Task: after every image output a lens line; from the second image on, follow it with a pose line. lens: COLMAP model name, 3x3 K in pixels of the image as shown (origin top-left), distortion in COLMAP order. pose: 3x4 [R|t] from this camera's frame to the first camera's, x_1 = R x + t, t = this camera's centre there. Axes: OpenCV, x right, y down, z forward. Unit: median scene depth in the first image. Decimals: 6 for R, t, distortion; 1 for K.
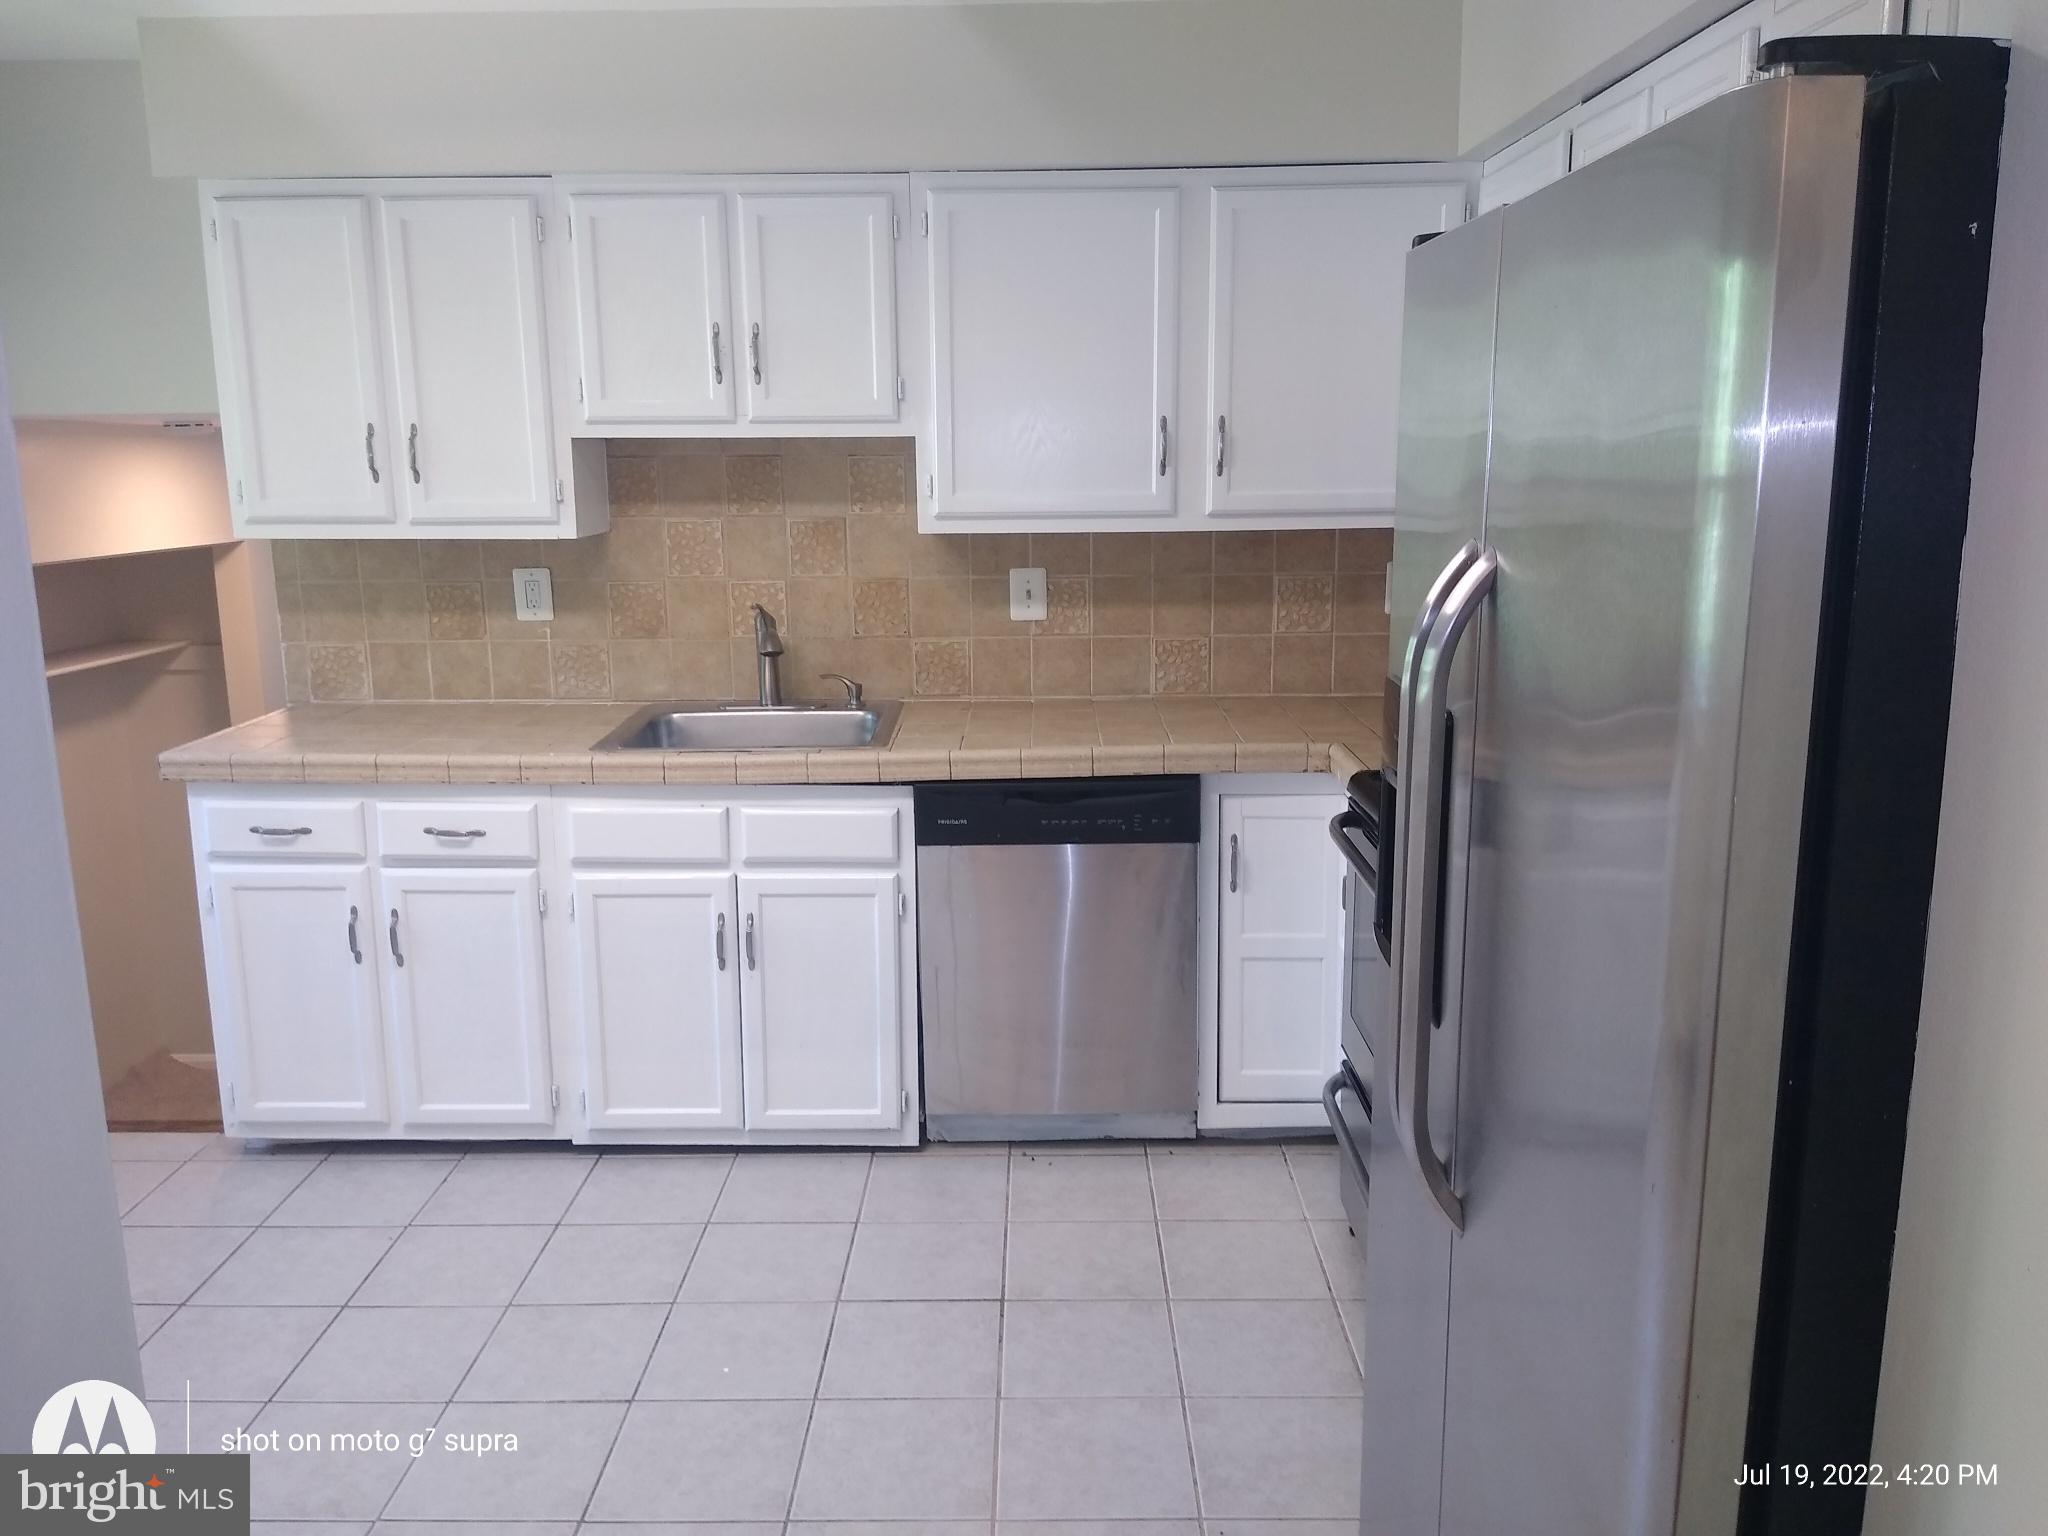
lens RADIAL K [[1577.4, 0, 1024.0], [0, 1577.4, 768.0], [0, 0, 1]] dist [0.074374, -0.157948]
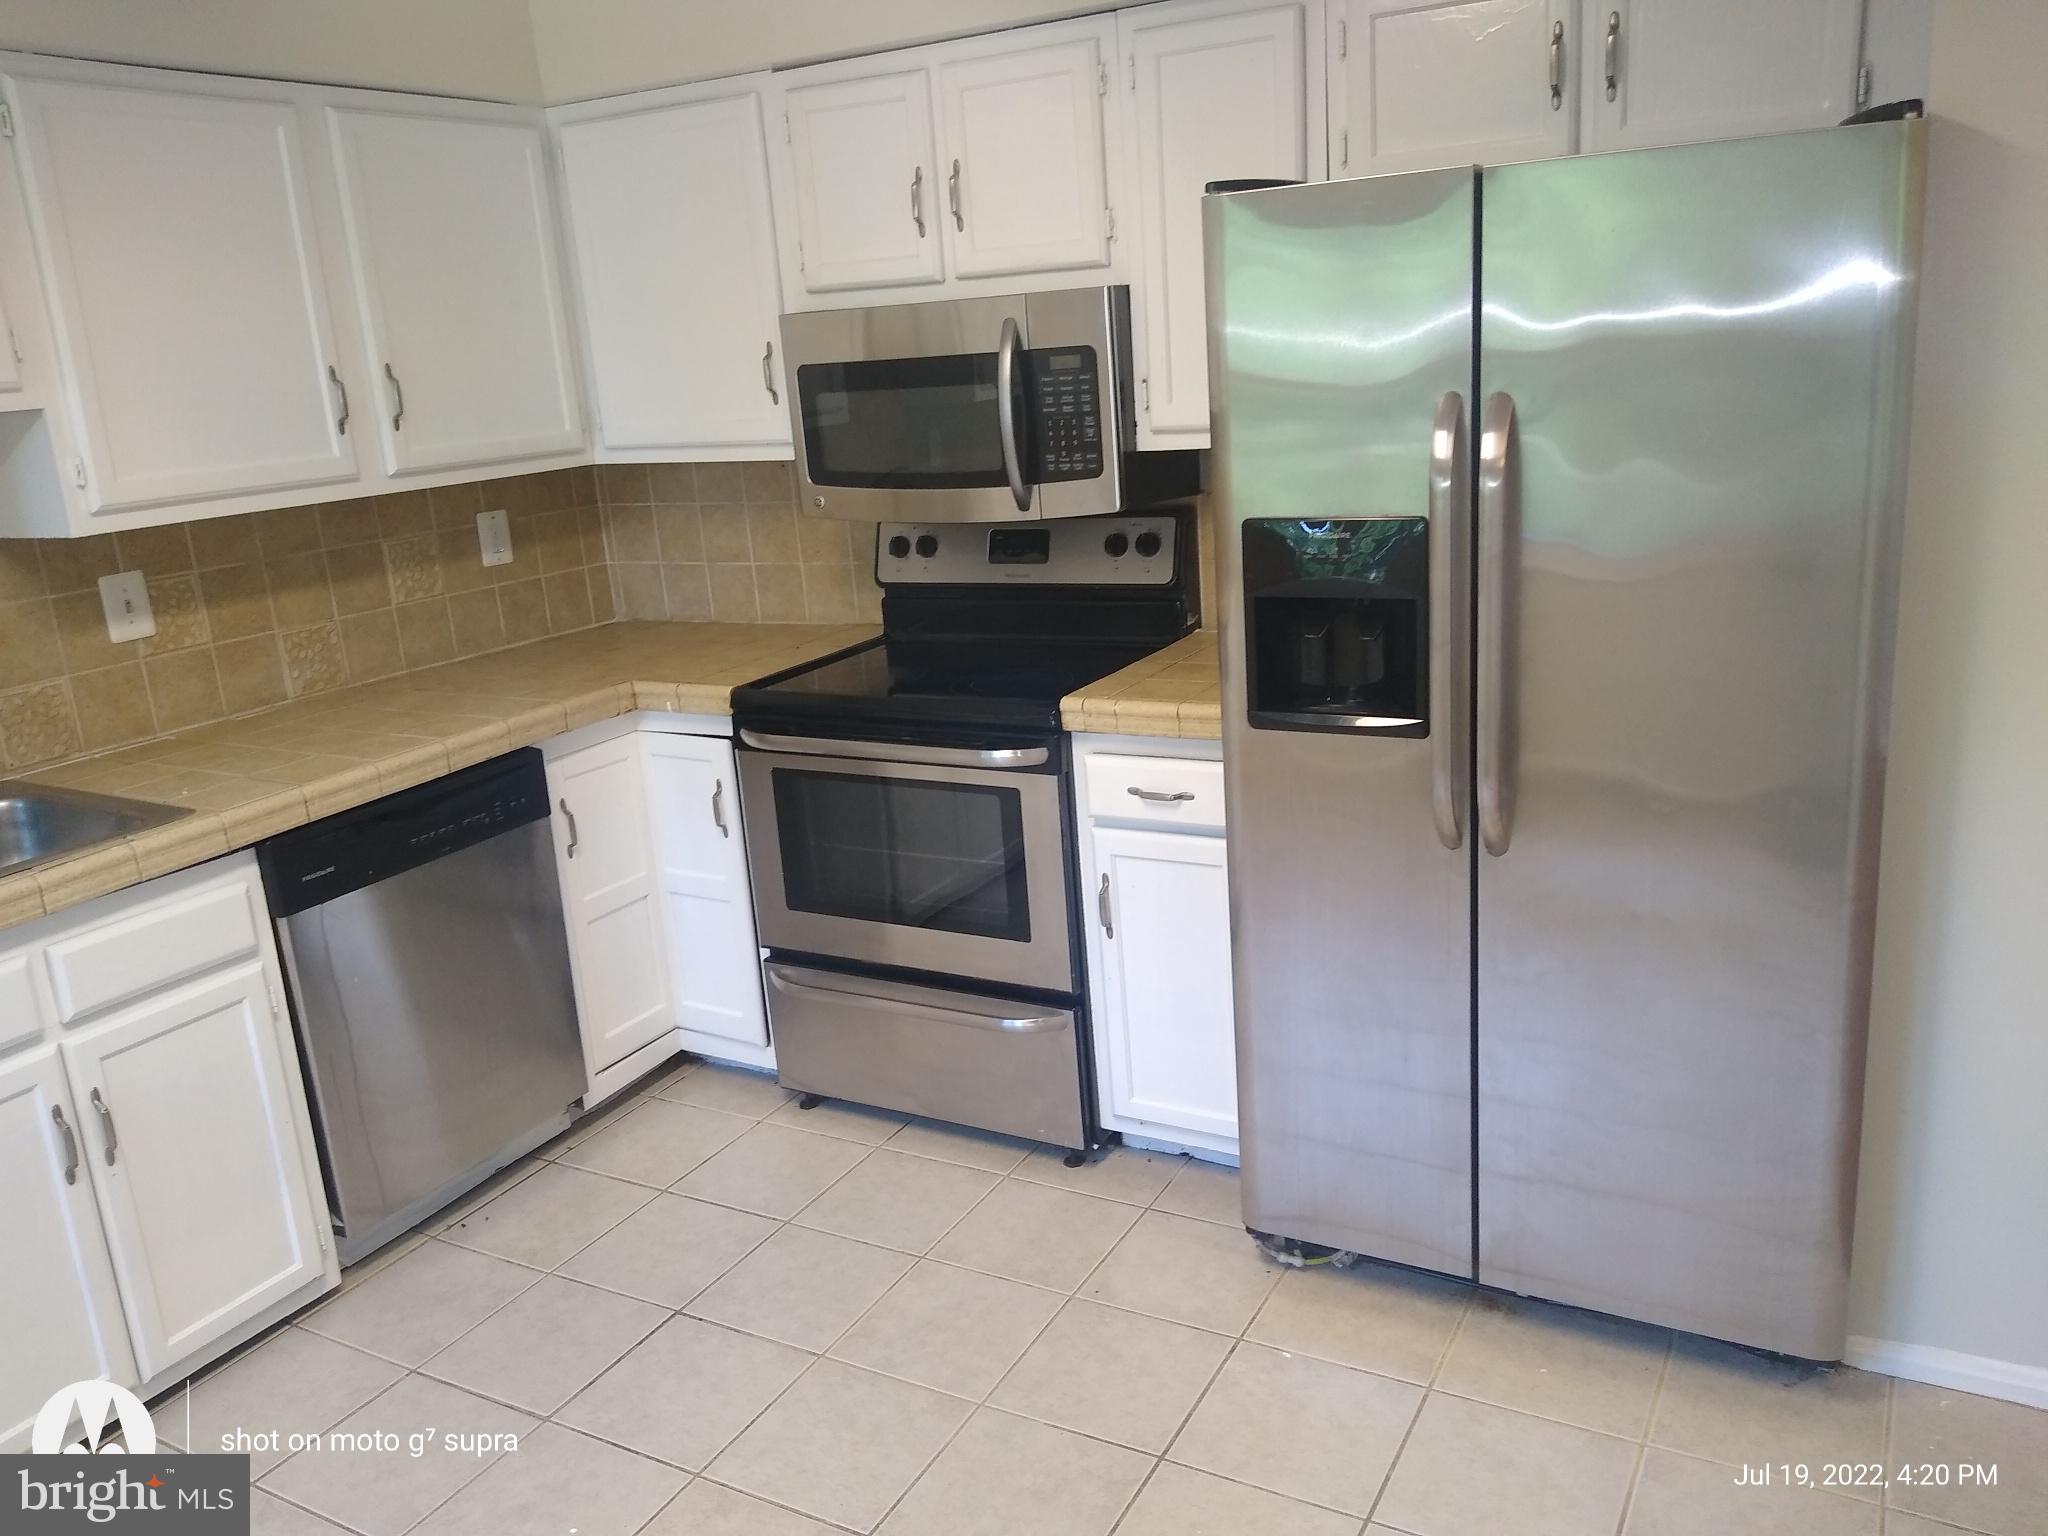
lens RADIAL K [[1577.4, 0, 1024.0], [0, 1577.4, 768.0], [0, 0, 1]] dist [0.074374, -0.157948]
pose [[0.471387, -0.248603, 0.846162, -0.474294], [0.235616, 0.960074, 0.150811, -0.047831], [-0.849870, 0.128279, 0.511141, 0.235339]]
